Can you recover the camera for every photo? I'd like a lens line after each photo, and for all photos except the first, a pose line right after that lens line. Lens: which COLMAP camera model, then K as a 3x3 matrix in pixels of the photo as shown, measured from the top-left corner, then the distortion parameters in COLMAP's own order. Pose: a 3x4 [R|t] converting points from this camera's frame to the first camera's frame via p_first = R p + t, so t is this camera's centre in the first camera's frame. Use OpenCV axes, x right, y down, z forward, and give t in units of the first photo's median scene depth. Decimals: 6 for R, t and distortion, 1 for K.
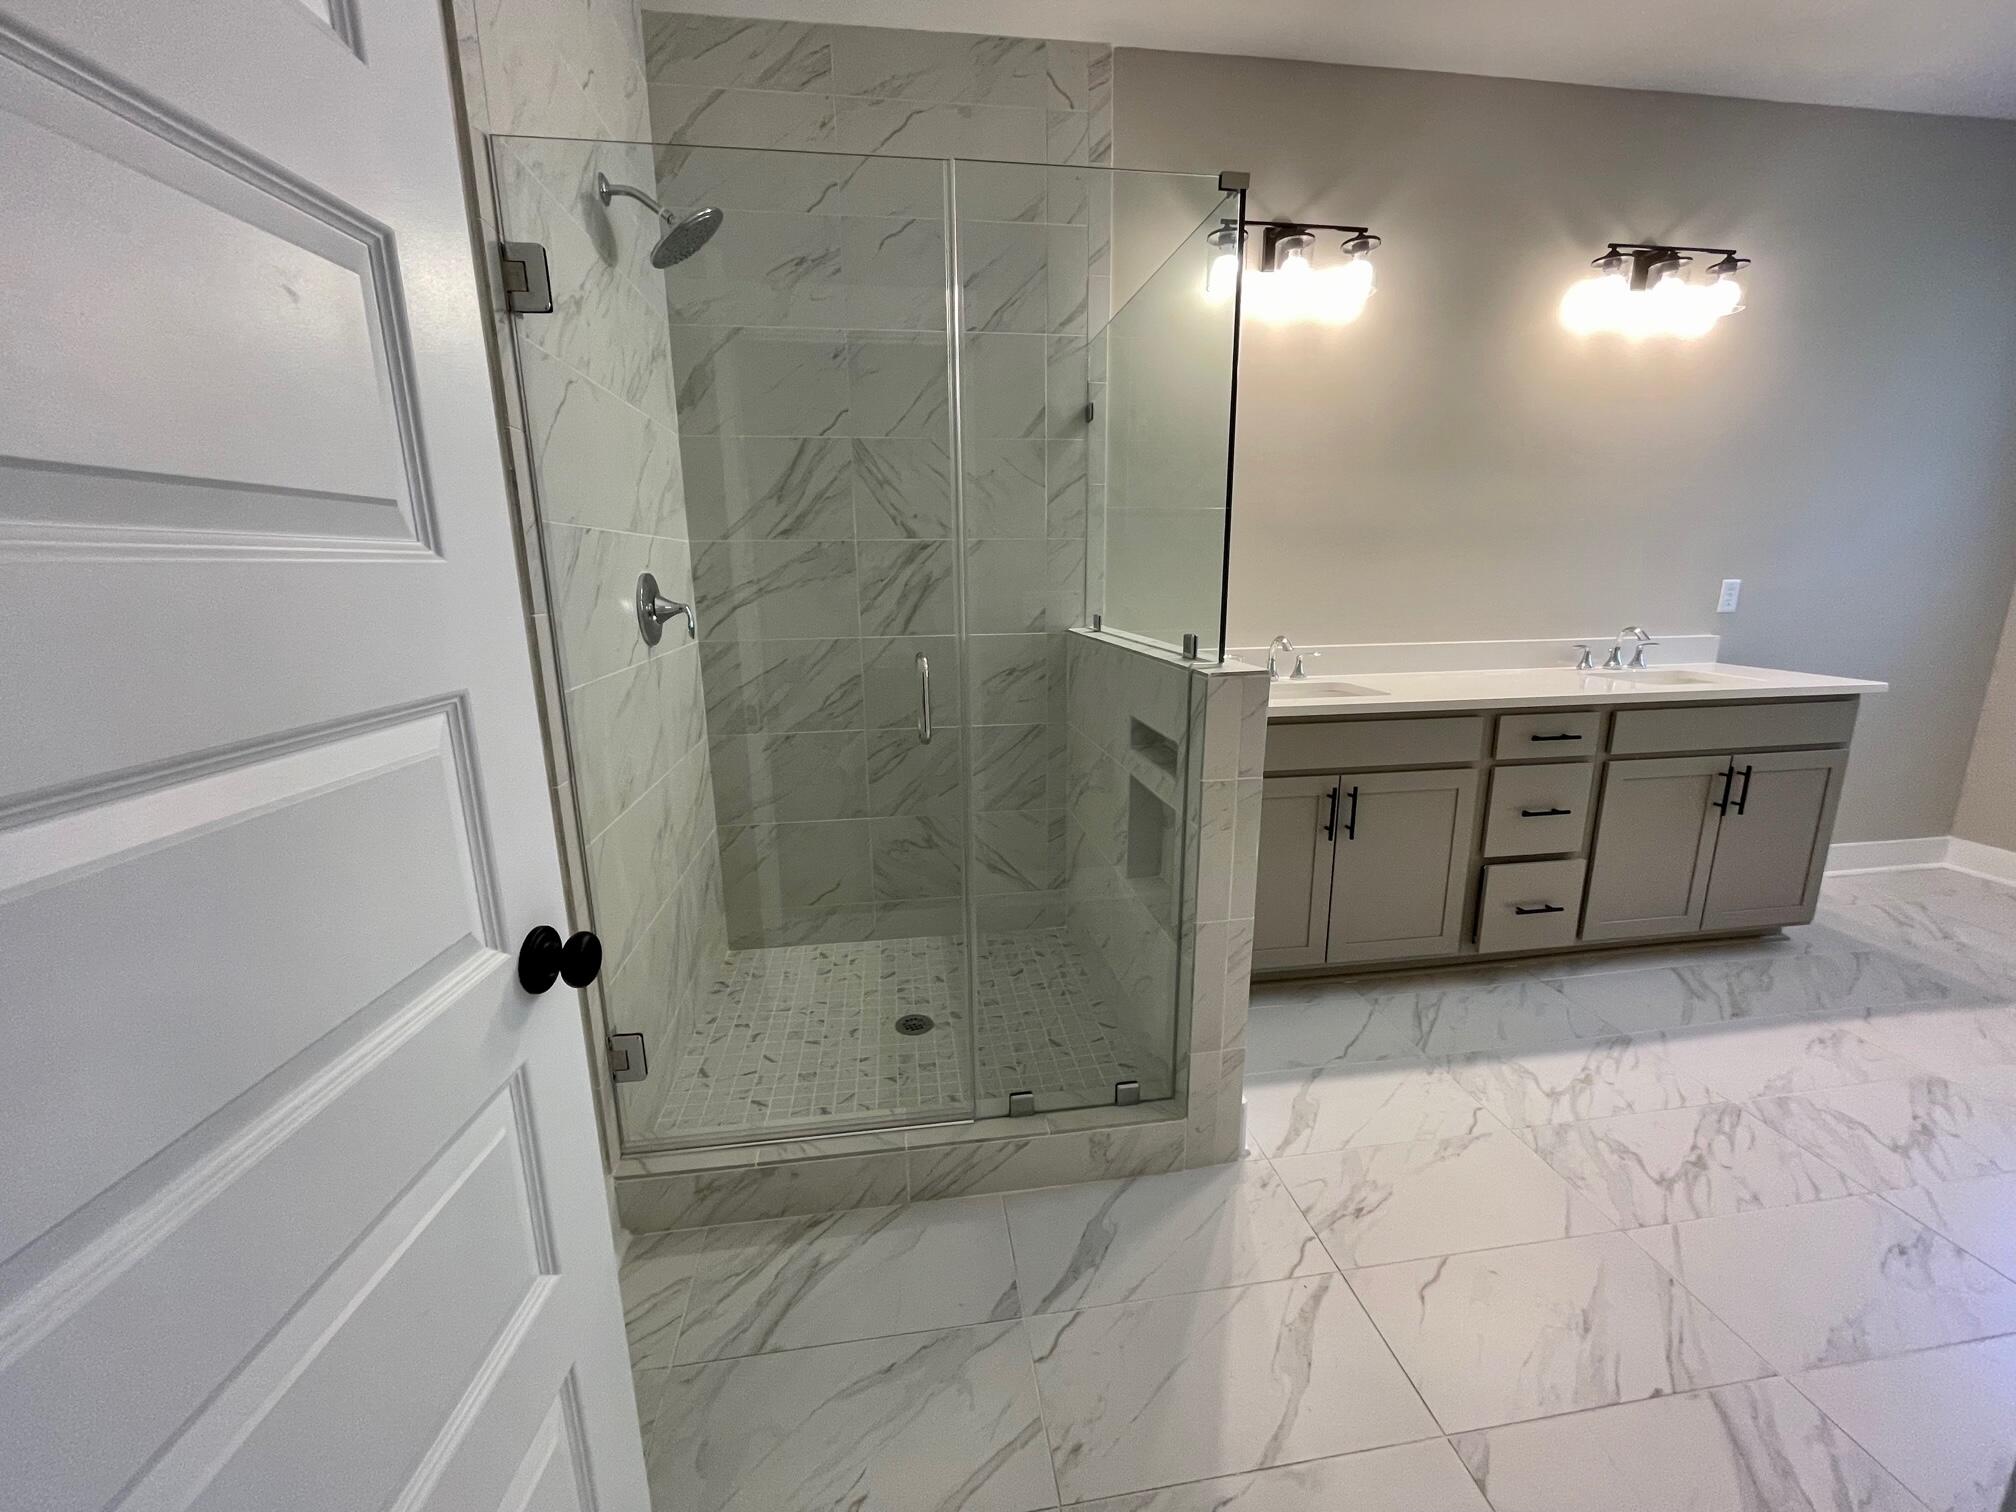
lens RADIAL K [[815.8, 0, 1001.9], [0, 815.8, 746.8], [0, 0, 1]] dist [-0.003282, -0.000028]
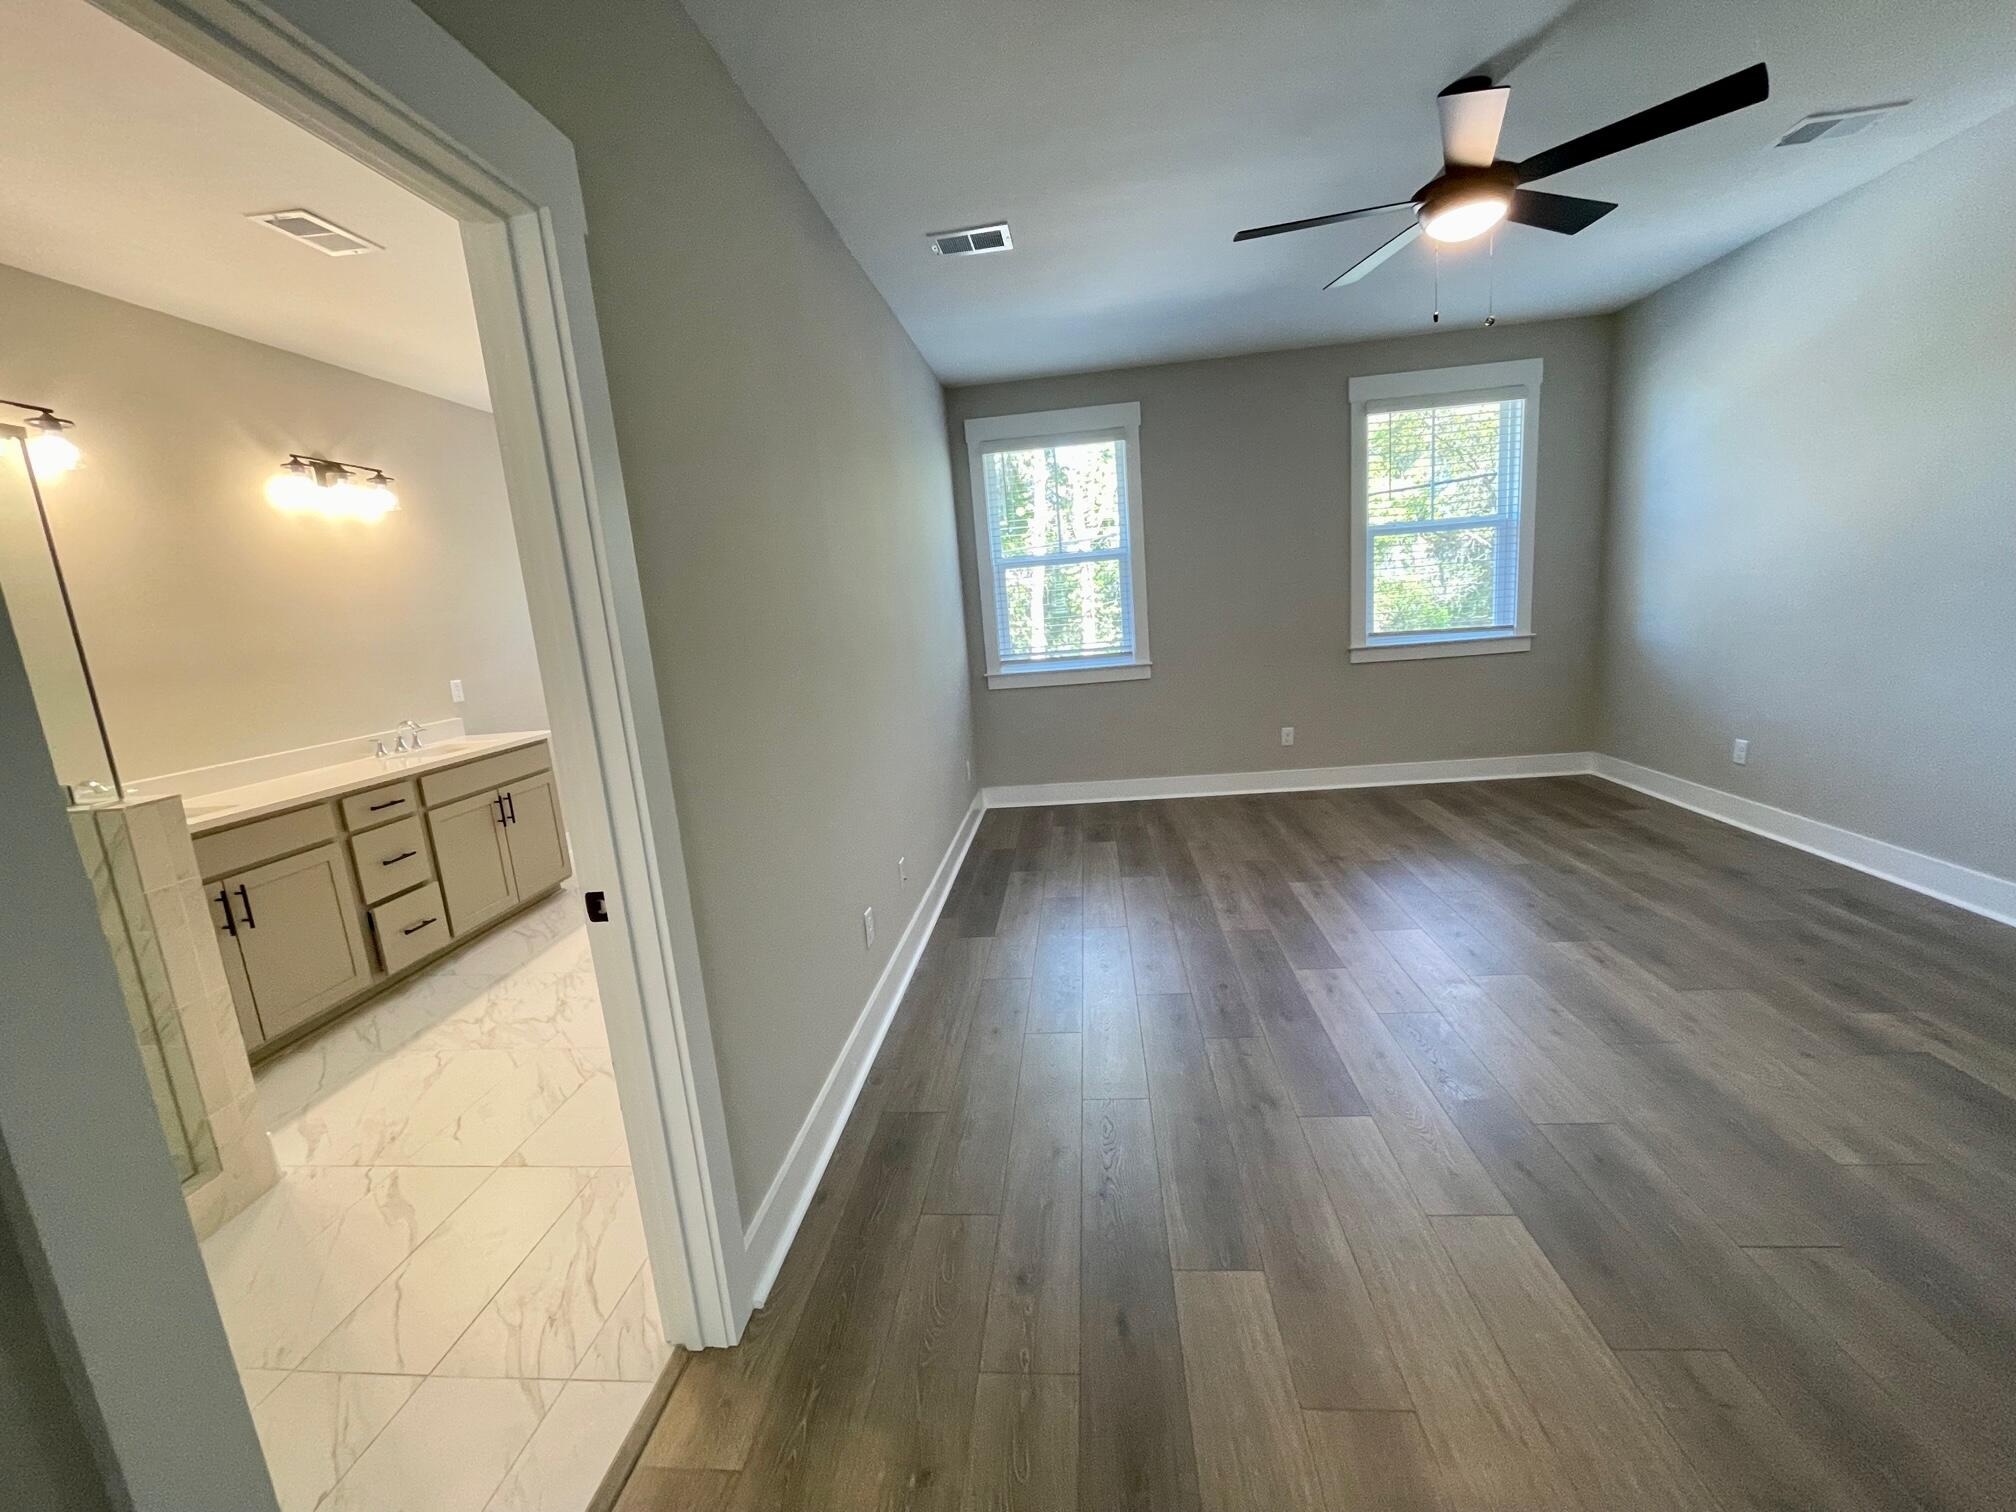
lens RADIAL K [[815.8, 0, 1001.9], [0, 815.8, 746.8], [0, 0, 1]] dist [-0.003282, -0.000028]
pose [[0.242178, -0.179251, 0.953530, -0.369550], [0.286873, 0.952073, 0.106117, 0.046943], [-0.926852, 0.247842, 0.281993, -0.386142]]
